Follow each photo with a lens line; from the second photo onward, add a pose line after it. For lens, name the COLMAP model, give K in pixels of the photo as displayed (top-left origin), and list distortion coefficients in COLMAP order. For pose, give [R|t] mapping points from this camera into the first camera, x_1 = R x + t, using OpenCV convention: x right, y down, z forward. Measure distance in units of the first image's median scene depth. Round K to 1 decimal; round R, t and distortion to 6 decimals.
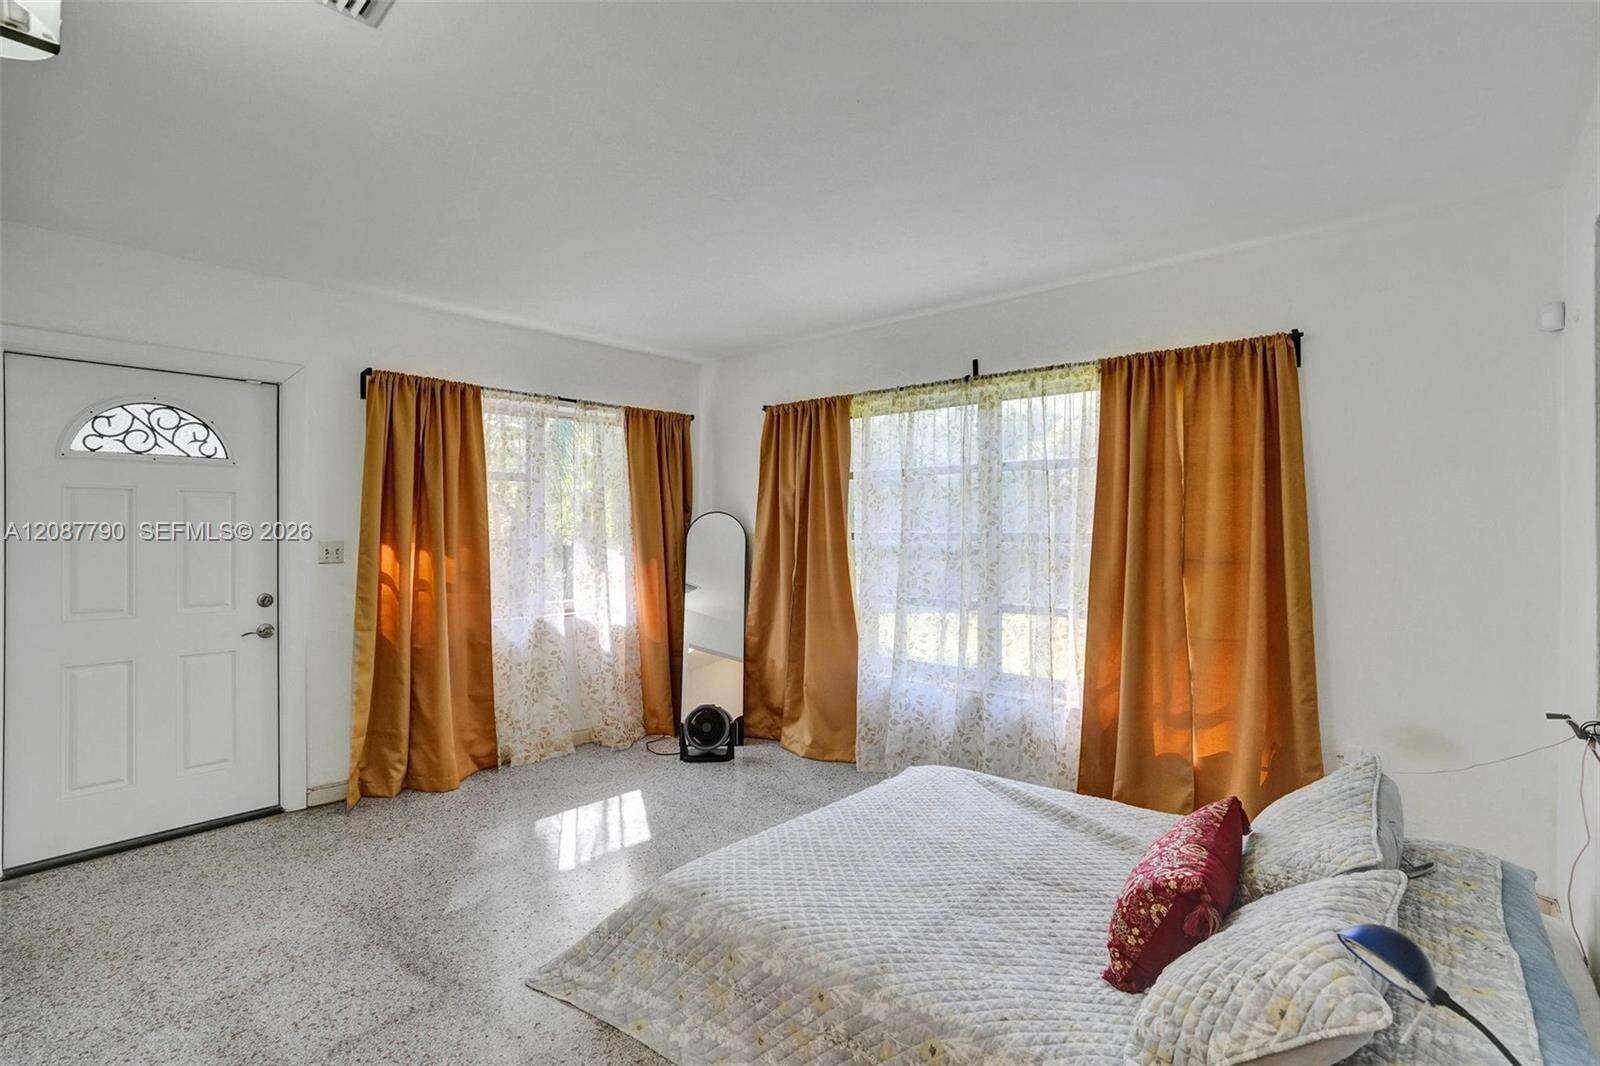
lens RADIAL K [[746.5, 0, 805.6], [0, 746.5, 533.9], [0, 0, 1]] dist [-0.028832, 0.004087]
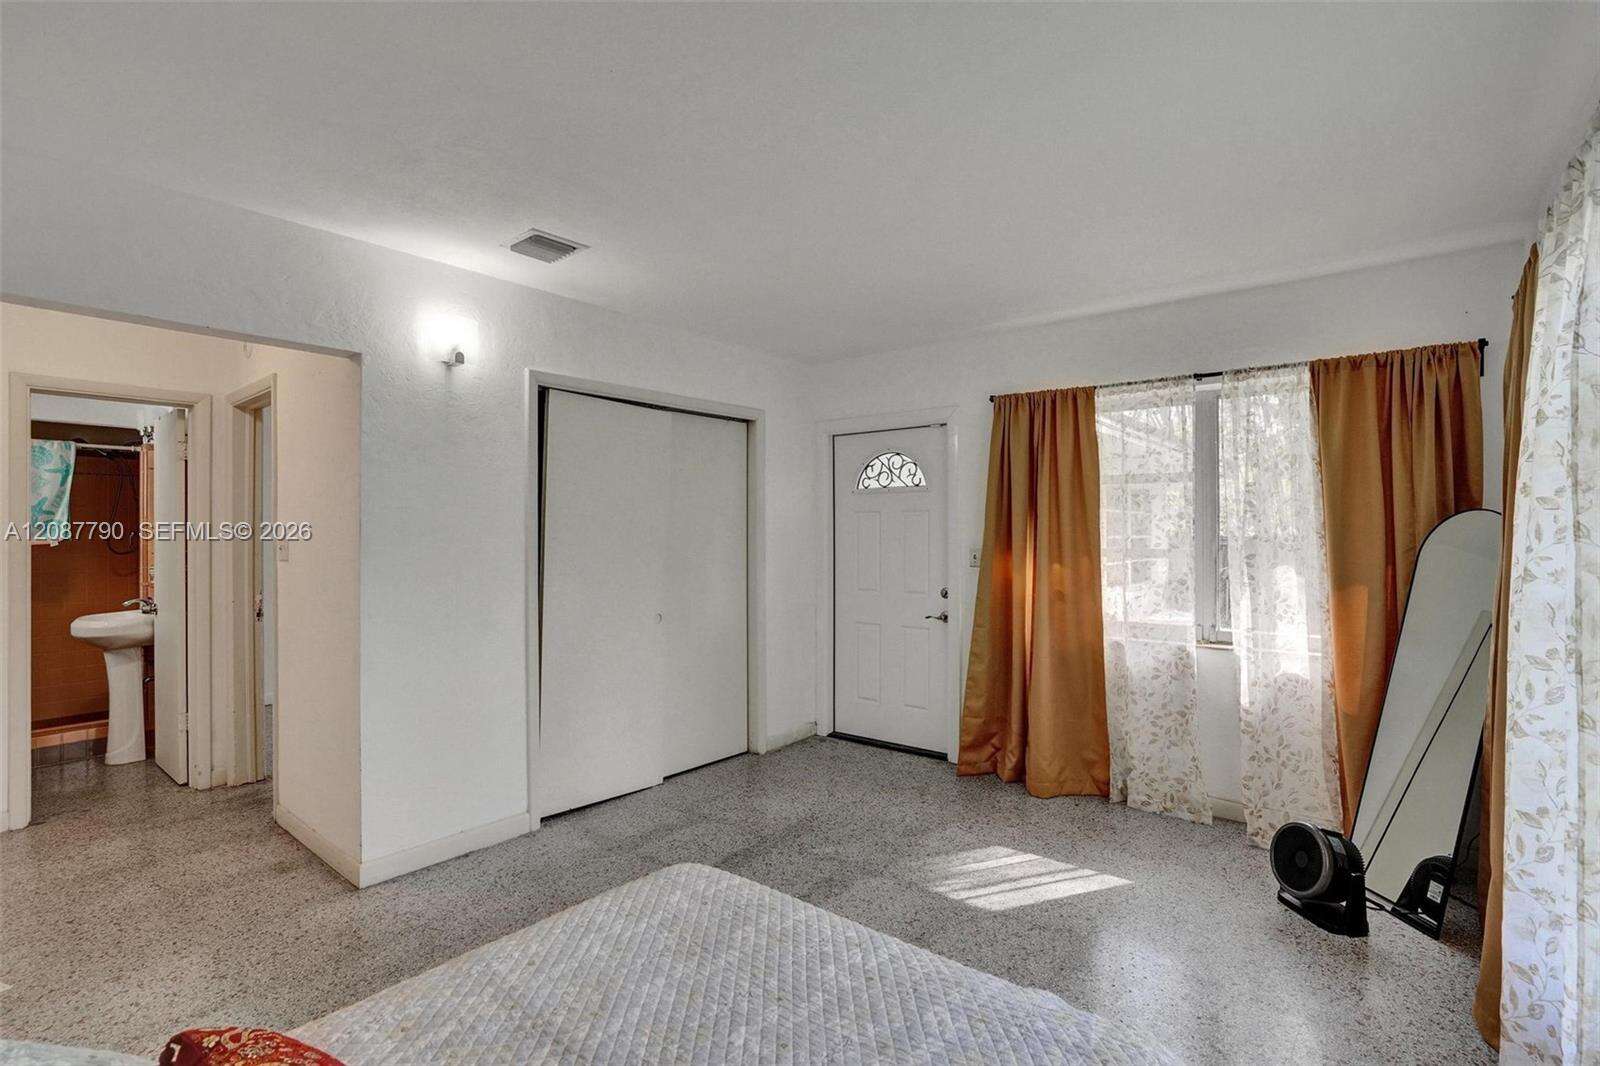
lens RADIAL K [[746.5, 0, 805.2], [0, 746.5, 531.7], [0, 0, 1]] dist [-0.028832, 0.004087]
pose [[0.059935, -0.000402, -0.998202, 0.559465], [-0.003219, 0.999995, -0.000596, -0.015276], [0.998197, 0.003249, 0.059933, 0.674293]]
